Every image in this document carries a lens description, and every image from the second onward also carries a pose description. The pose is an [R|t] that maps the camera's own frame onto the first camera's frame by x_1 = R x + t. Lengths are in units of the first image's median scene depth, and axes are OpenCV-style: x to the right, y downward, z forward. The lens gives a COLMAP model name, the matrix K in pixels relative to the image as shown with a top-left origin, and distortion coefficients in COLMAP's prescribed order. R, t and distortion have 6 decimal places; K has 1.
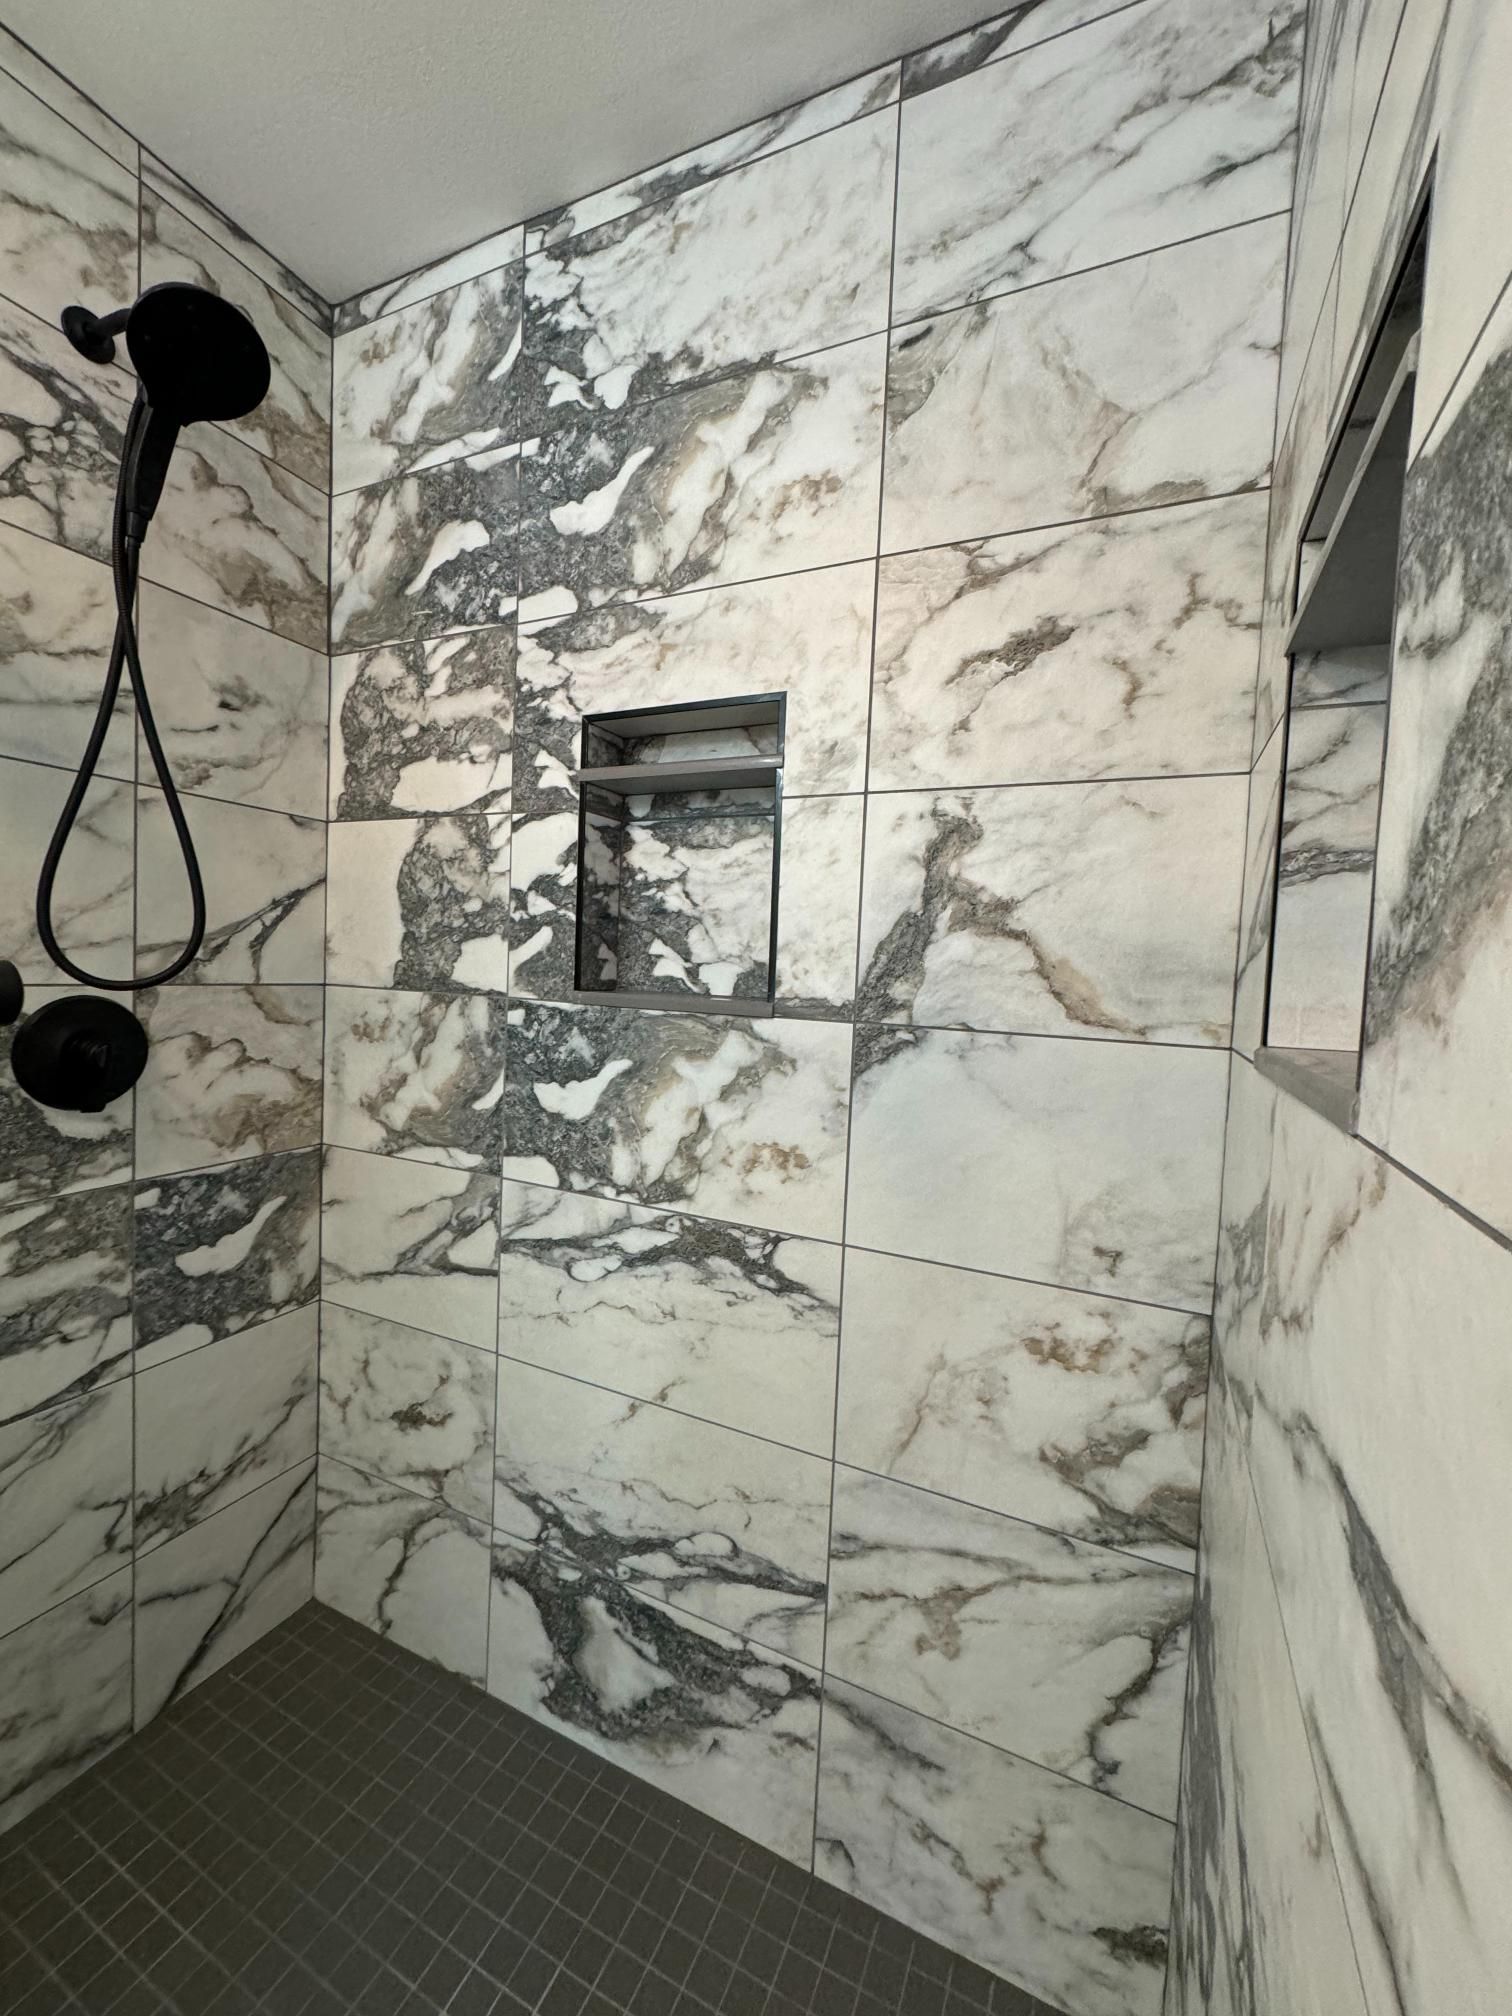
lens RADIAL K [[802.8, 0, 753.8], [0, 802.8, 1000.6], [0, 0, 1]] dist [-0.001561, 0.000021]
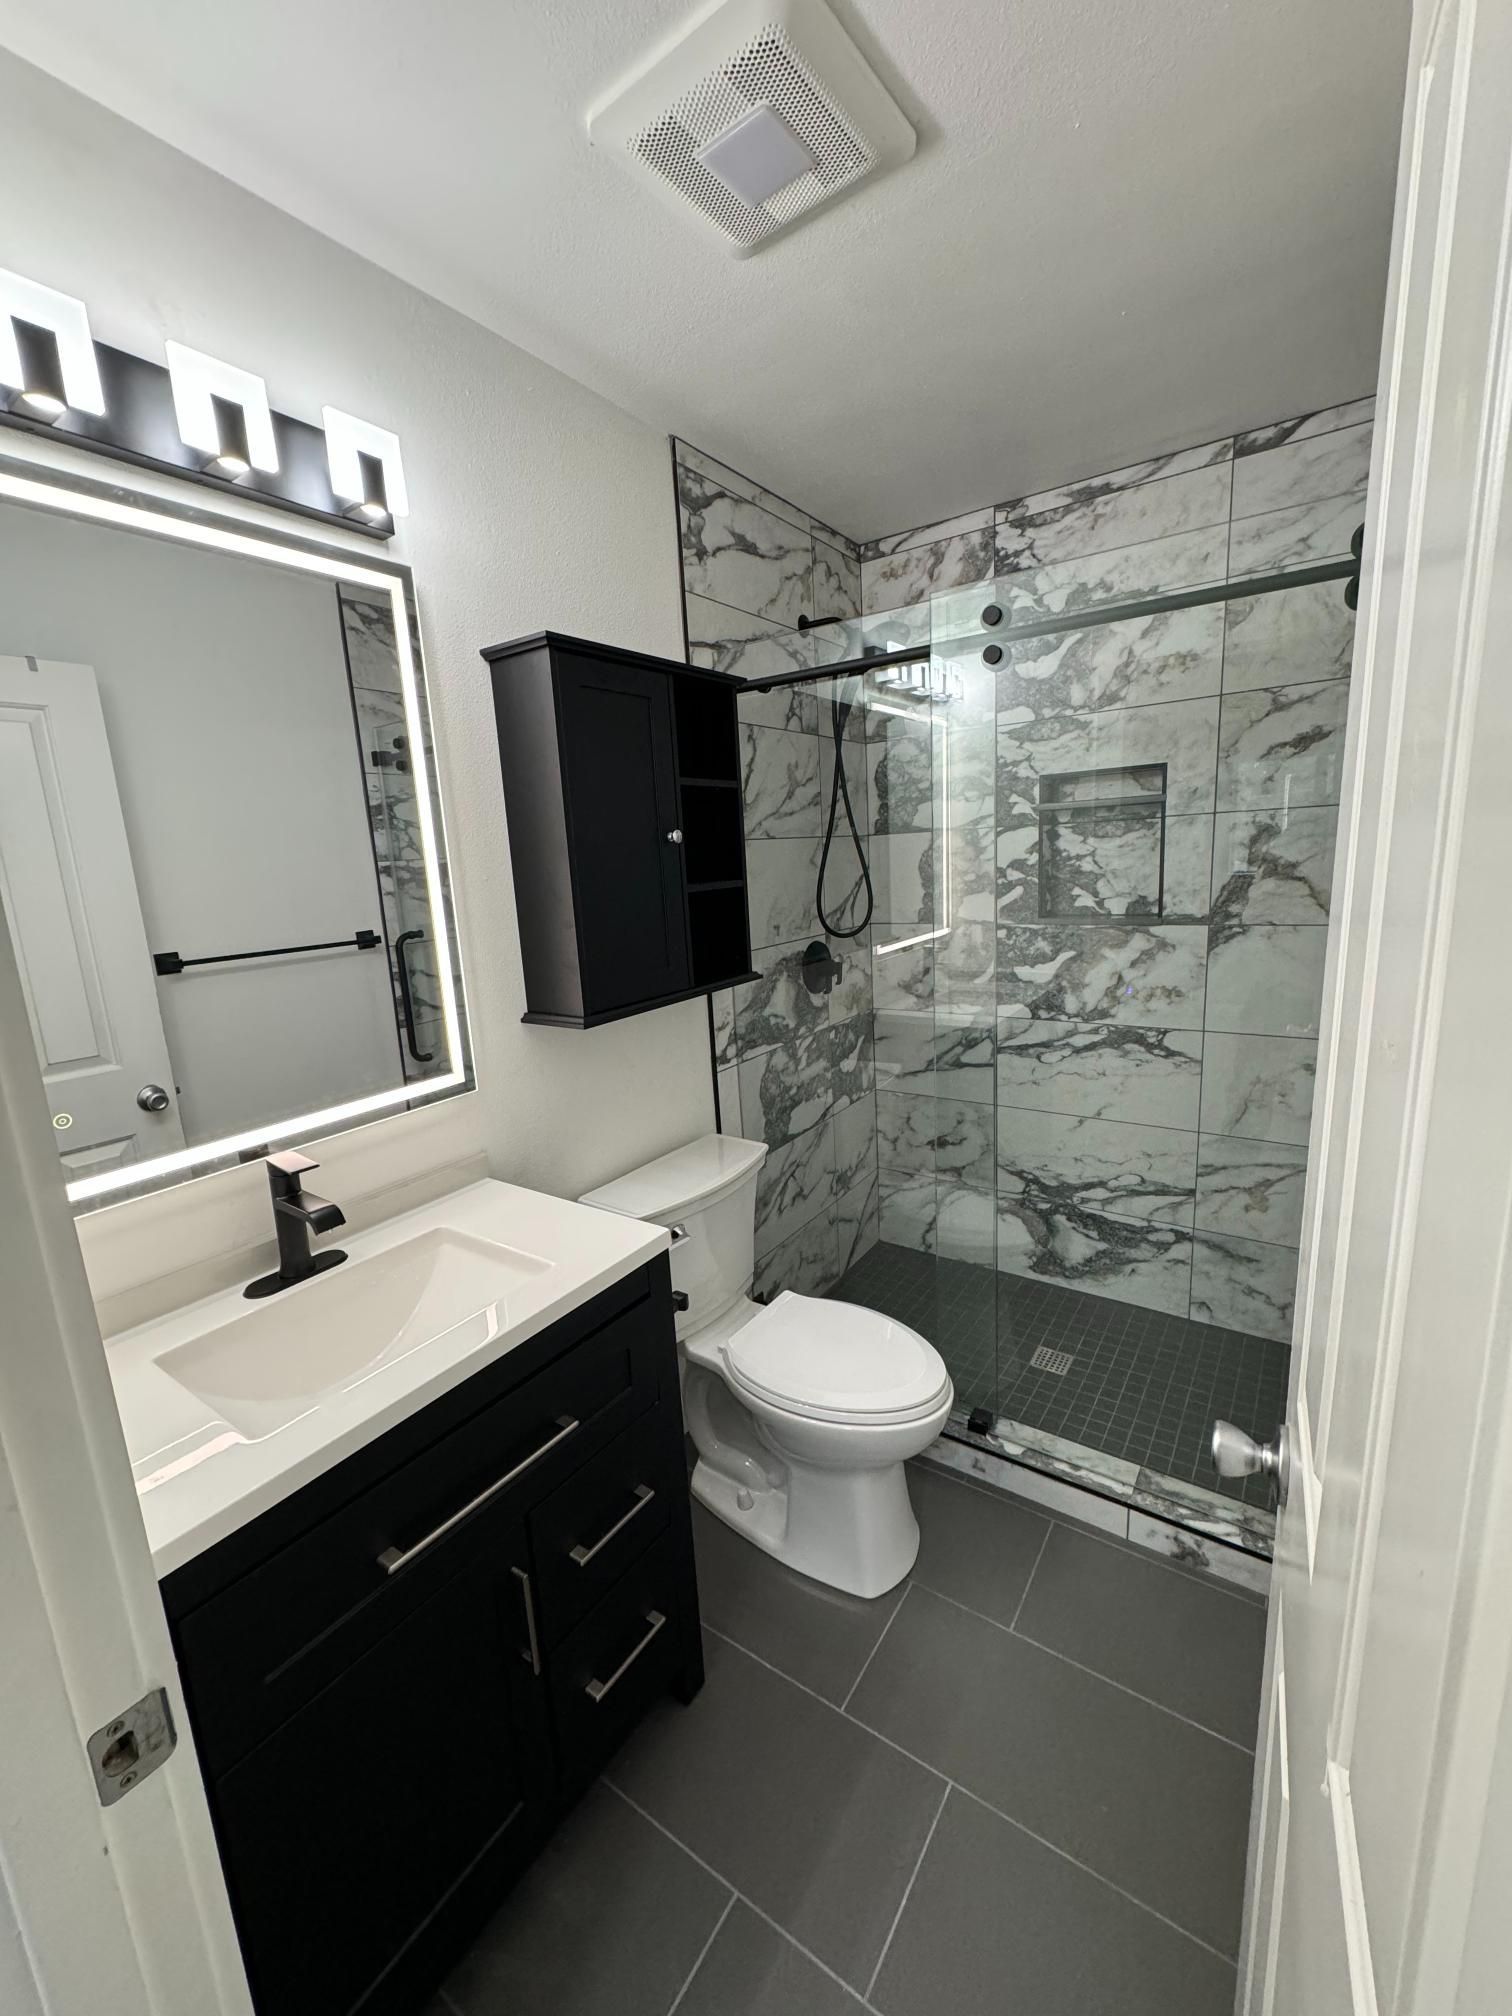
lens RADIAL K [[802.8, 0, 755.8], [0, 802.8, 1005.6], [0, 0, 1]] dist [-0.001561, 0.000021]
pose [[0.980001, -0.064244, -0.188335, -0.592442], [0.090509, 0.986792, 0.134350, -0.139040], [0.177216, -0.148709, 0.972872, -1.154187]]
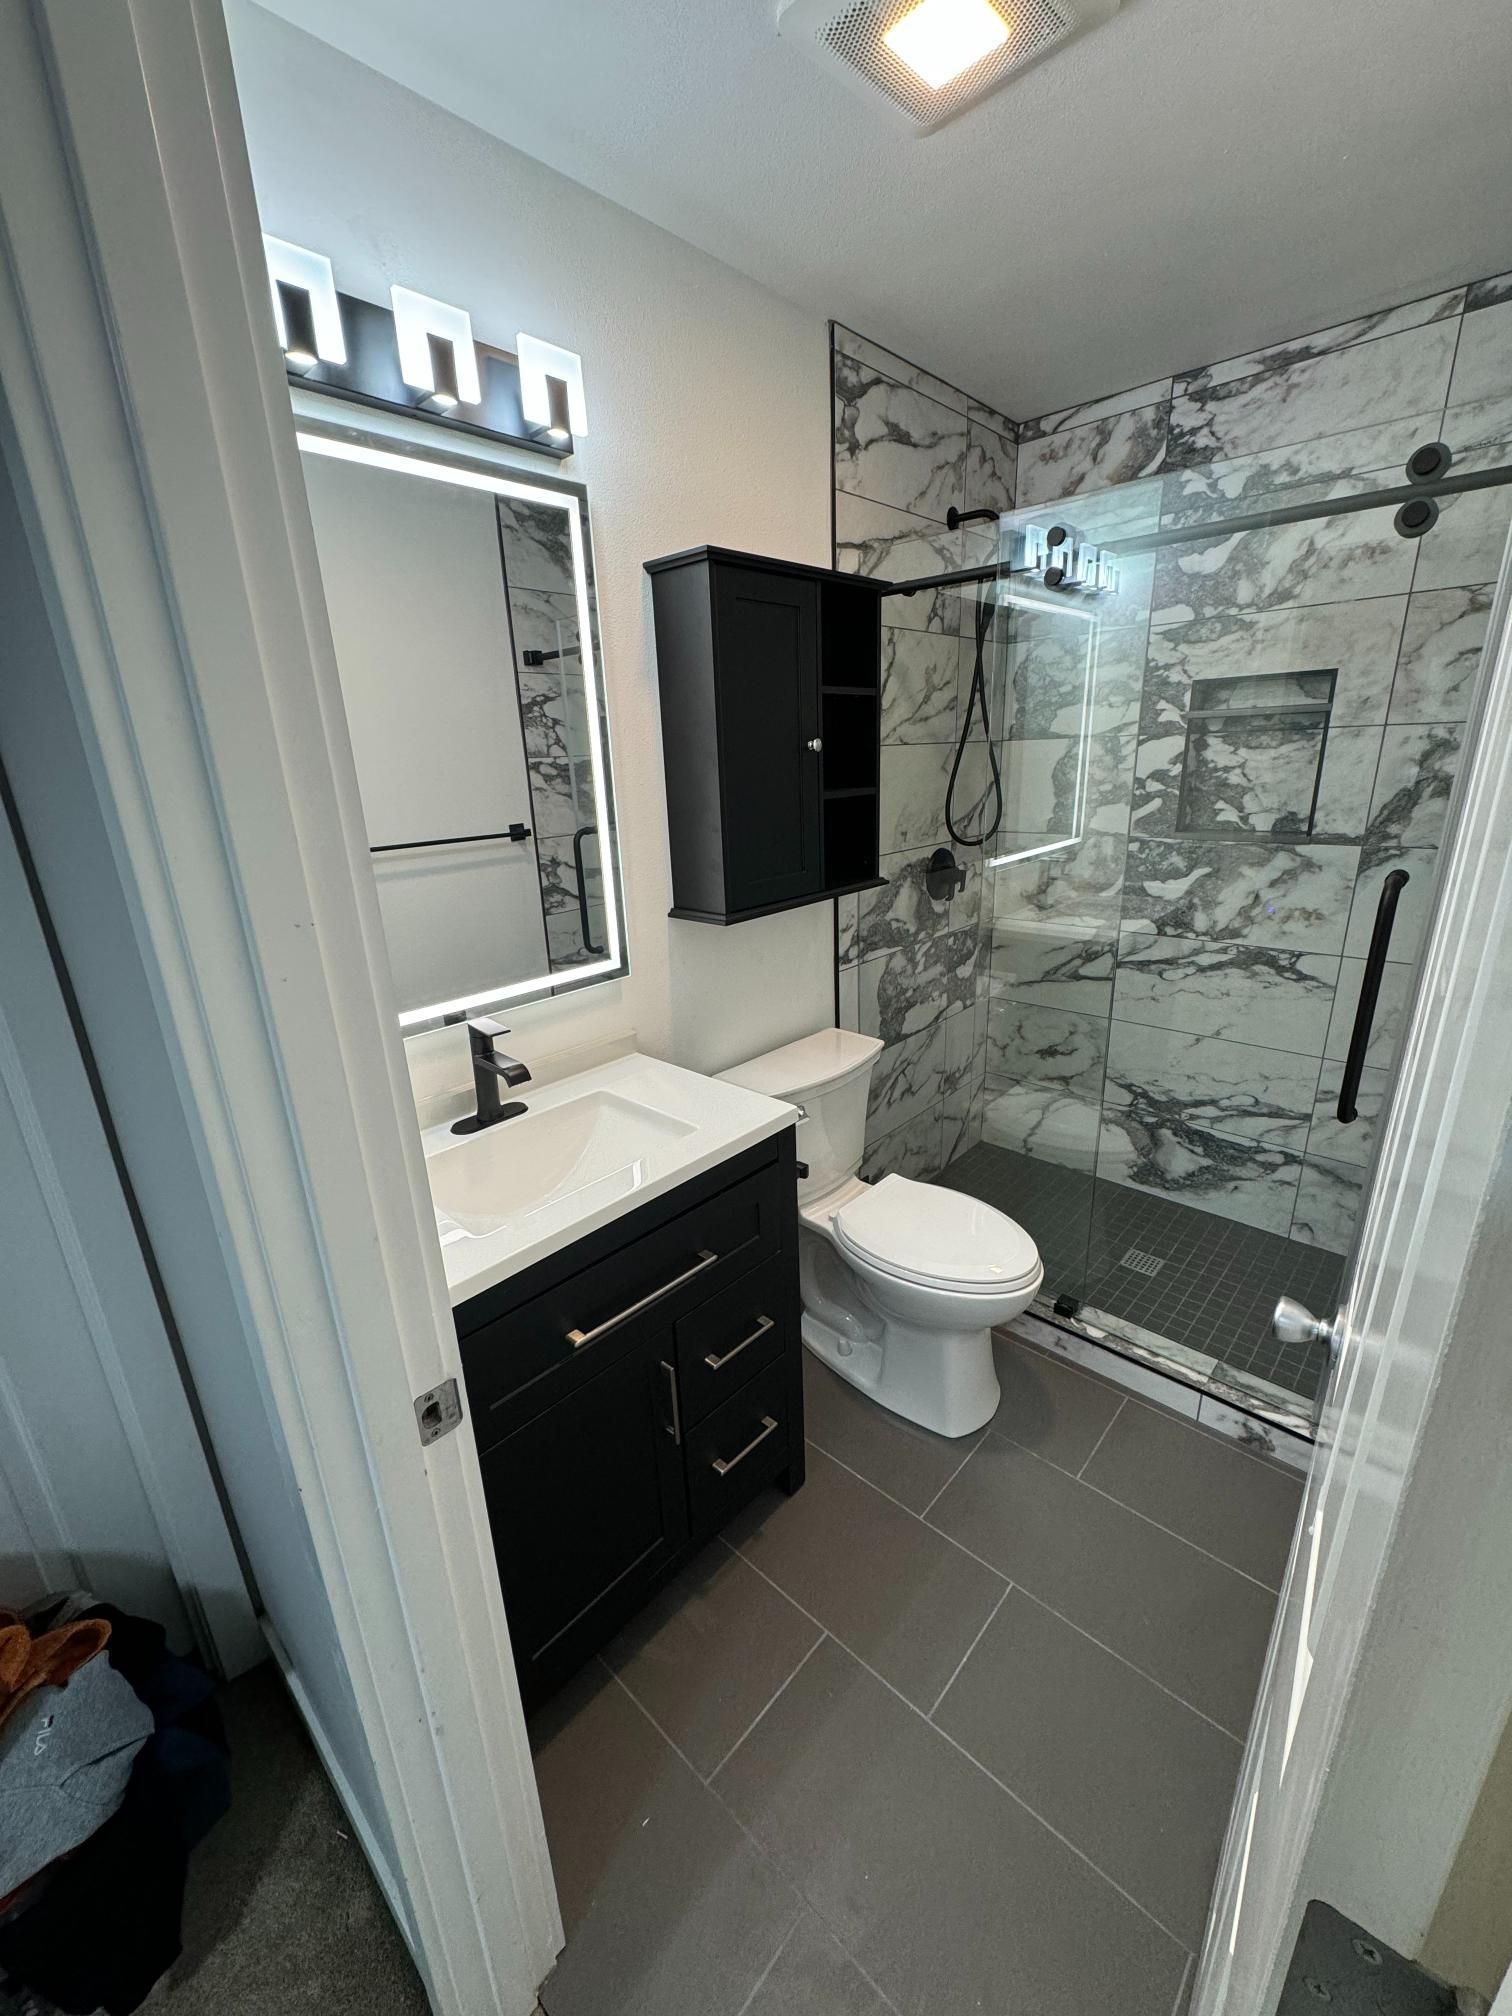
lens RADIAL K [[802.8, 0, 754.8], [0, 802.8, 1005.4], [0, 0, 1]] dist [-0.001561, 0.000021]
pose [[0.946681, 0.017436, -0.321701, -0.599051], [0.065976, 0.966881, 0.246554, -0.164512], [0.315345, -0.254632, 0.914177, -1.275380]]
